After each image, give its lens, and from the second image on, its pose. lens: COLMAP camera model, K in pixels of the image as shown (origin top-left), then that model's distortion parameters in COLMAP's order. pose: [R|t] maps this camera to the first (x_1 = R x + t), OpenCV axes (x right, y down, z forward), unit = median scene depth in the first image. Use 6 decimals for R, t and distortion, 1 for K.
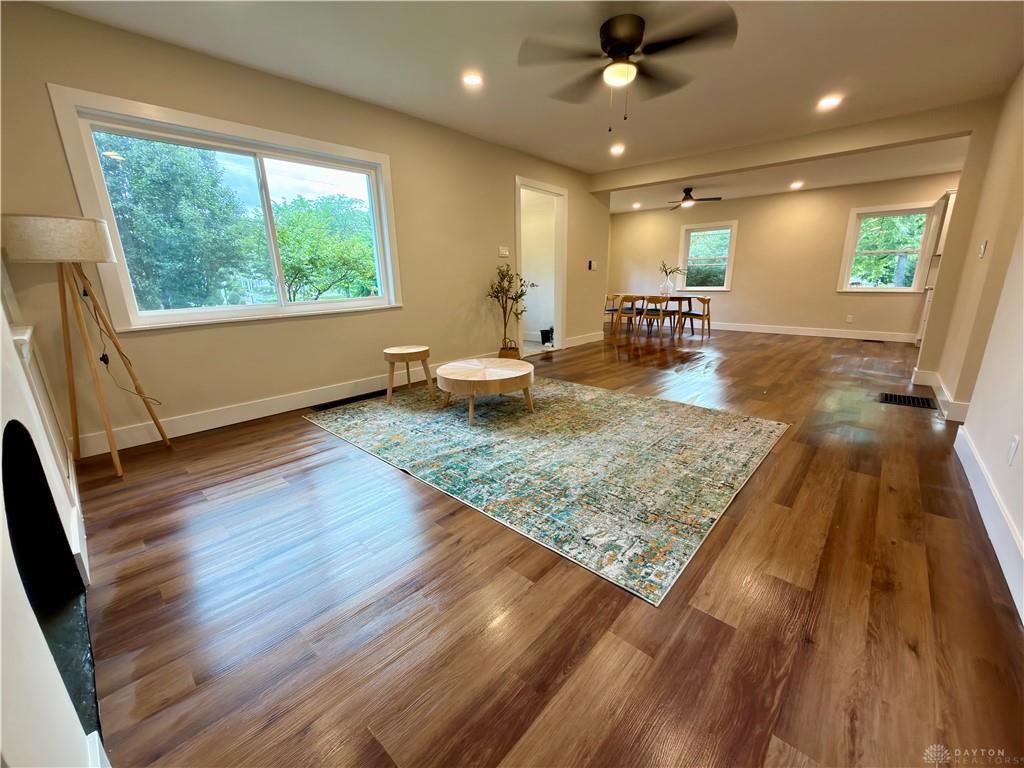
lens RADIAL K [[406.5, 0, 514.0], [0, 406.5, 384.4], [0, 0, 1]] dist [-0.000983, 0.000070]
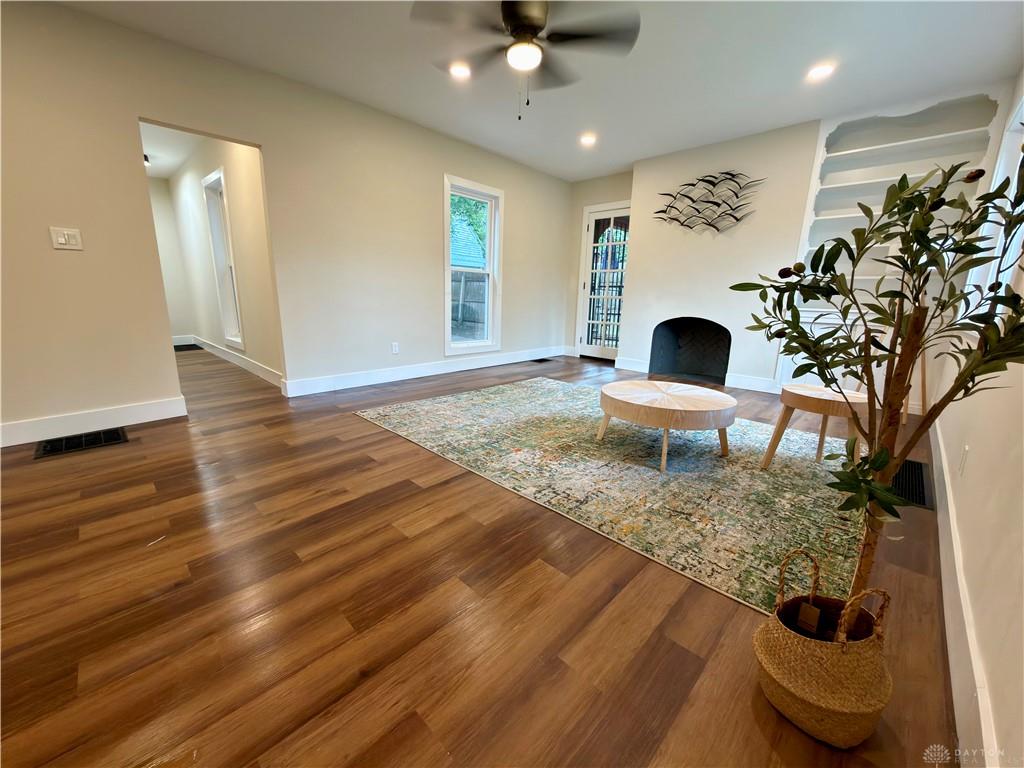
lens RADIAL K [[406.5, 0, 514.0], [0, 406.5, 384.4], [0, 0, 1]] dist [-0.000983, 0.000070]
pose [[-0.999486, -0.012593, 0.029494, 0.187855], [0.002276, 0.889499, 0.456931, -0.395236], [-0.031989, 0.456764, -0.889013, 1.638087]]
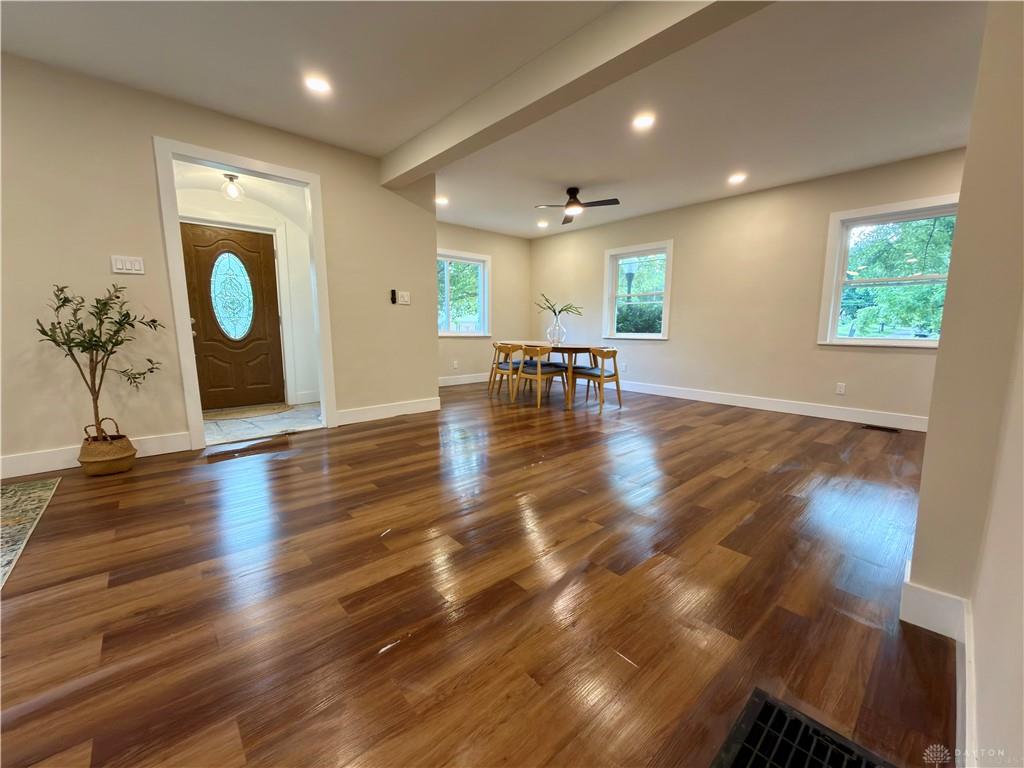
lens RADIAL K [[407.8, 0, 514.0], [0, 407.8, 383.6], [0, 0, 1]] dist [-0.002000, -0.000013]
pose [[0.995230, 0.027671, -0.093548, 0.834595], [-0.037679, 0.993548, -0.106969, -0.178945], [0.089985, 0.109984, 0.989852, 0.745903]]
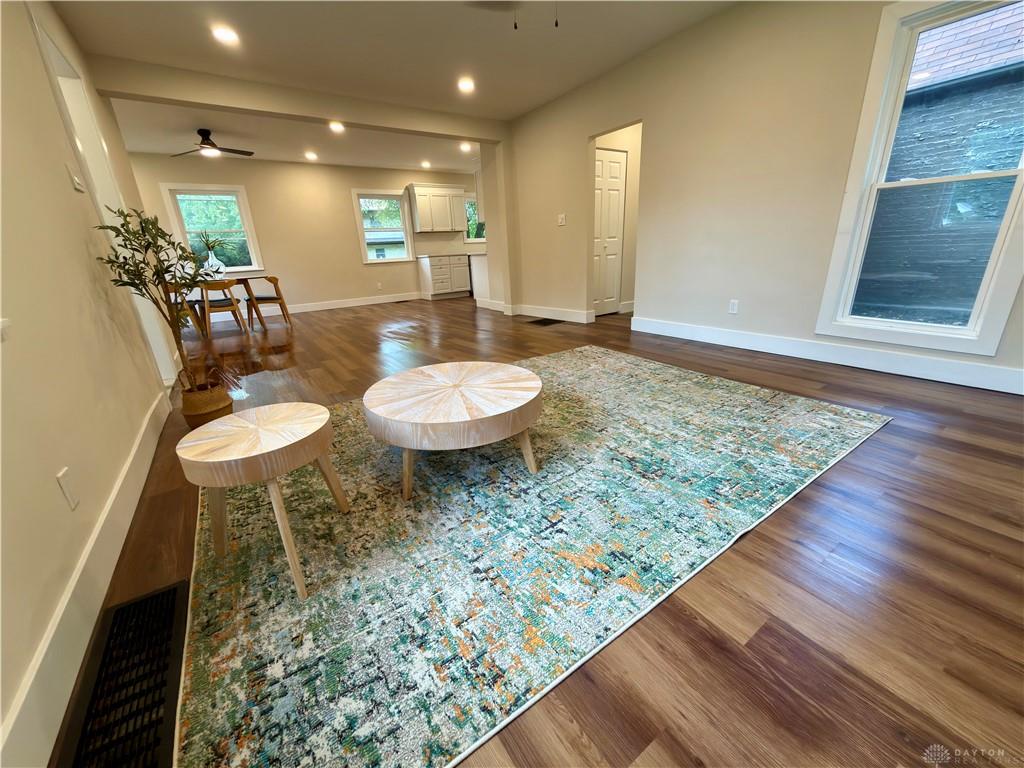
lens RADIAL K [[406.5, 0, 514.0], [0, 406.5, 384.4], [0, 0, 1]] dist [-0.000983, 0.000070]
pose [[0.223632, -0.309673, 0.924170, -0.550443], [0.286792, 0.927116, 0.241262, -0.149331], [-0.931525, 0.211090, 0.296145, 0.740137]]
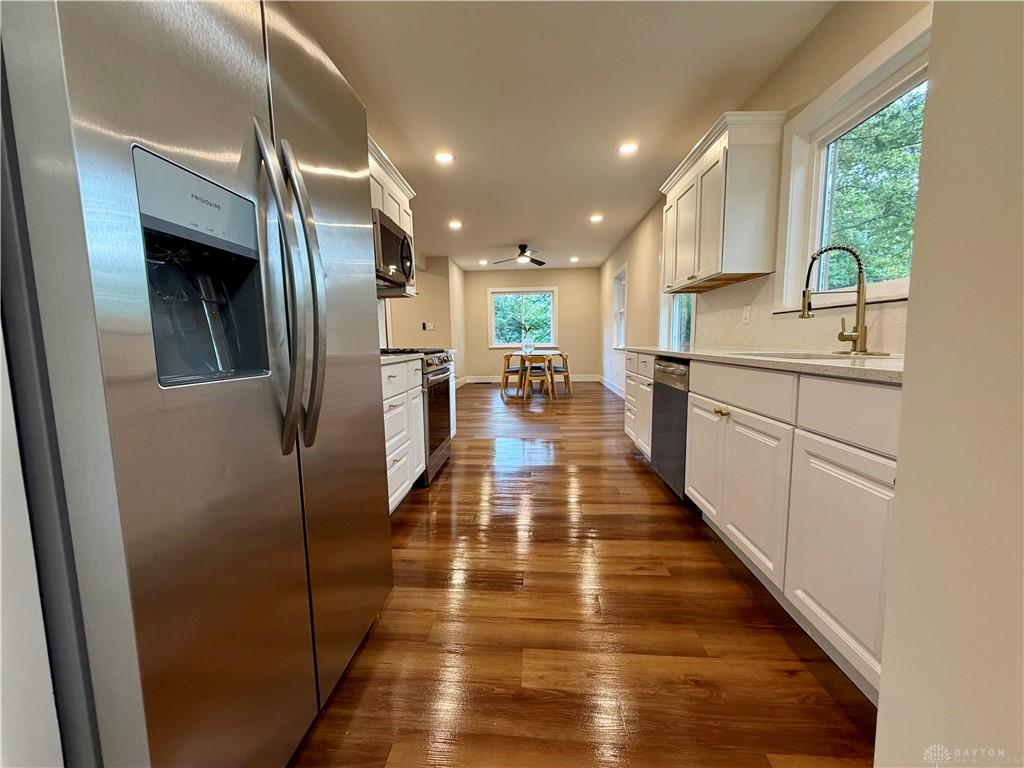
lens RADIAL K [[411.9, 0, 505.2], [0, 411.9, 383.4], [0, 0, 1]] dist [0.000120, 0.000048]
pose [[0.615059, 0.079849, -0.784427, 2.486145], [-0.185207, 0.981655, -0.045294, -0.217737], [0.766421, 0.173140, 0.618565, 0.860772]]
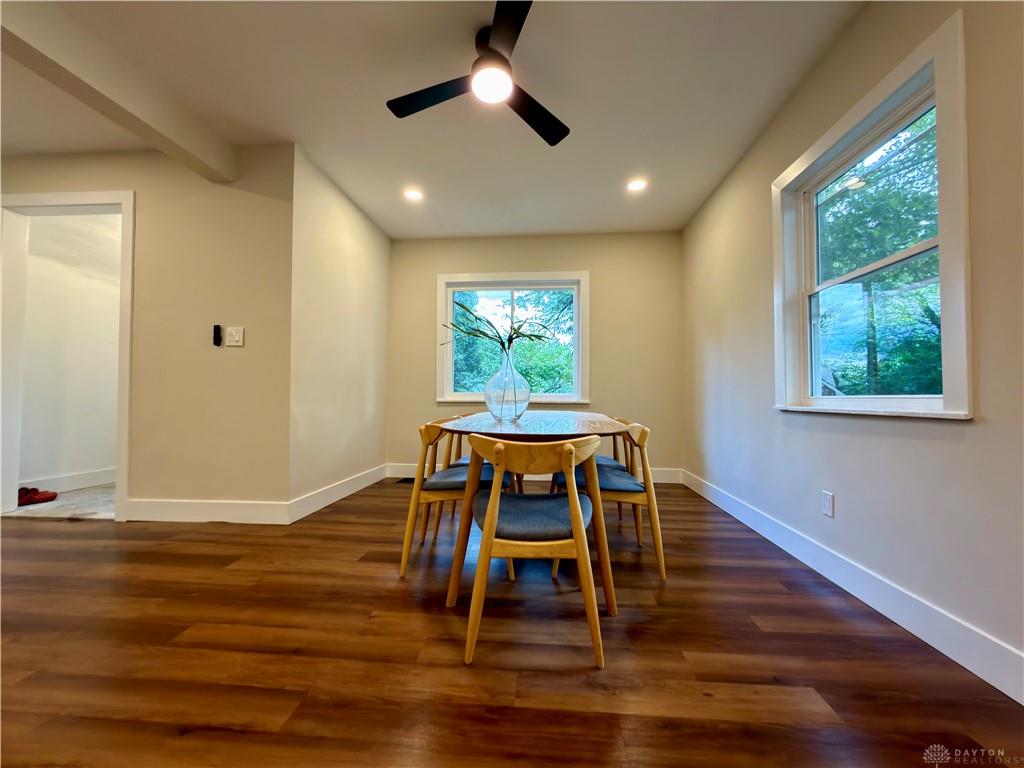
lens RADIAL K [[406.5, 0, 514.0], [0, 406.5, 384.4], [0, 0, 1]] dist [-0.000983, 0.000070]
pose [[0.612958, -0.010170, -0.790050, 1.345070], [-0.205156, 0.963573, -0.171574, -0.443610], [0.763016, 0.267251, 0.588543, 1.892041]]
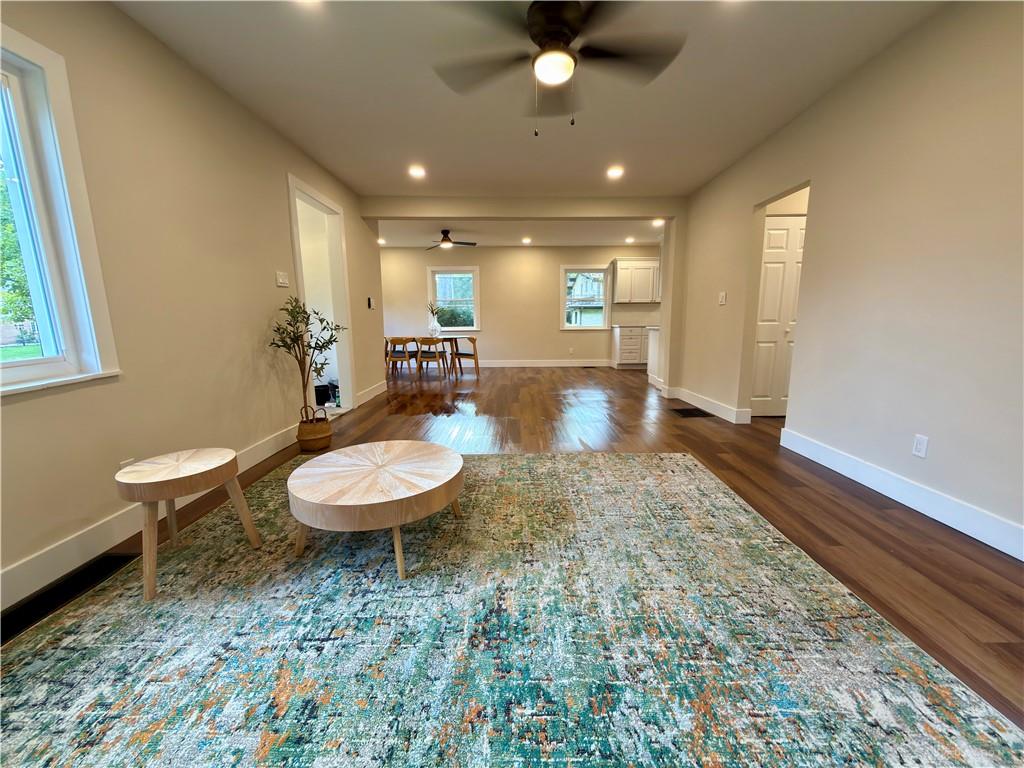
lens RADIAL K [[406.5, 0, 514.0], [0, 406.5, 384.4], [0, 0, 1]] dist [-0.000983, 0.000070]
pose [[0.743664, -0.104008, 0.660414, -0.295749], [0.166680, 0.985476, -0.032490, -0.103465], [-0.647442, 0.134239, 0.750199, 0.404595]]
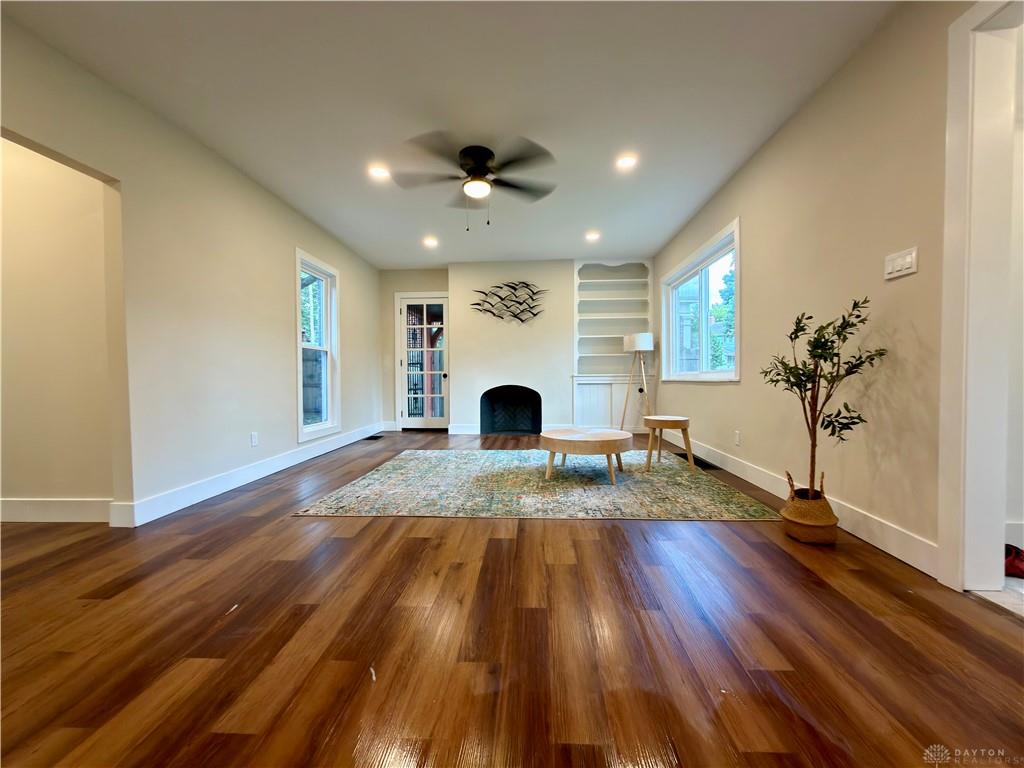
lens RADIAL K [[406.5, 0, 514.0], [0, 406.5, 384.4], [0, 0, 1]] dist [-0.000983, 0.000070]
pose [[-0.773610, 0.041224, -0.632319, 0.728474], [-0.136820, 0.963476, 0.230206, -0.376414], [0.618714, 0.264604, -0.739714, 1.599167]]
